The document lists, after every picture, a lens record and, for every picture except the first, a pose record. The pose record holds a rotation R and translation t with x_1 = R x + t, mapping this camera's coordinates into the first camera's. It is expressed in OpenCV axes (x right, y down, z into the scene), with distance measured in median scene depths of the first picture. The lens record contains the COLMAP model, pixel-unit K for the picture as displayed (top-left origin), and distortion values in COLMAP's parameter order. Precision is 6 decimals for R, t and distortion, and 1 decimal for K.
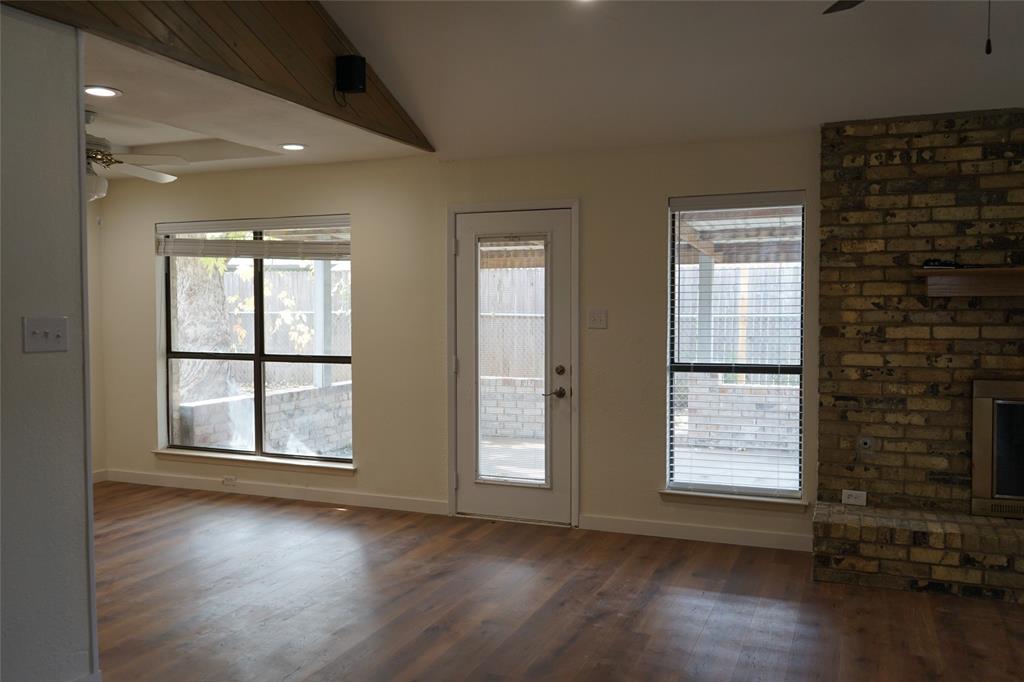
lens RADIAL K [[847.1, 0, 512.0], [0, 847.1, 341.0], [0, 0, 1]] dist [-0.008345, 0.009153]
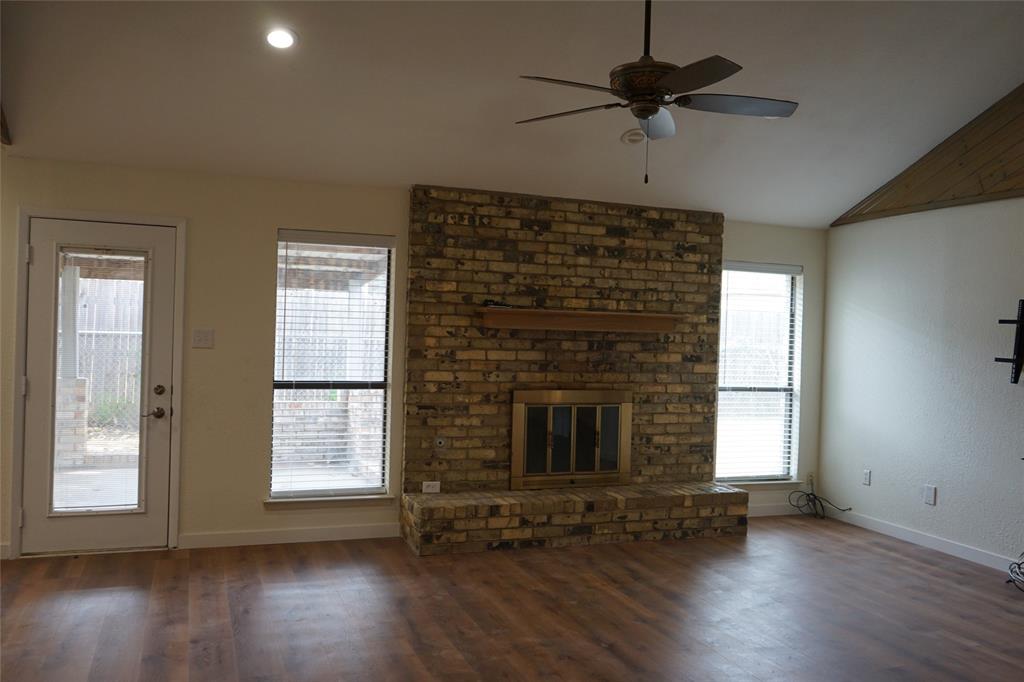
lens RADIAL K [[847.1, 0, 512.0], [0, 847.1, 341.0], [0, 0, 1]] dist [-0.008345, 0.009153]
pose [[0.732176, 0.018286, 0.680870, -0.370188], [-0.004787, 0.999753, -0.021703, -0.003440], [-0.681099, 0.012631, 0.732083, 0.004164]]
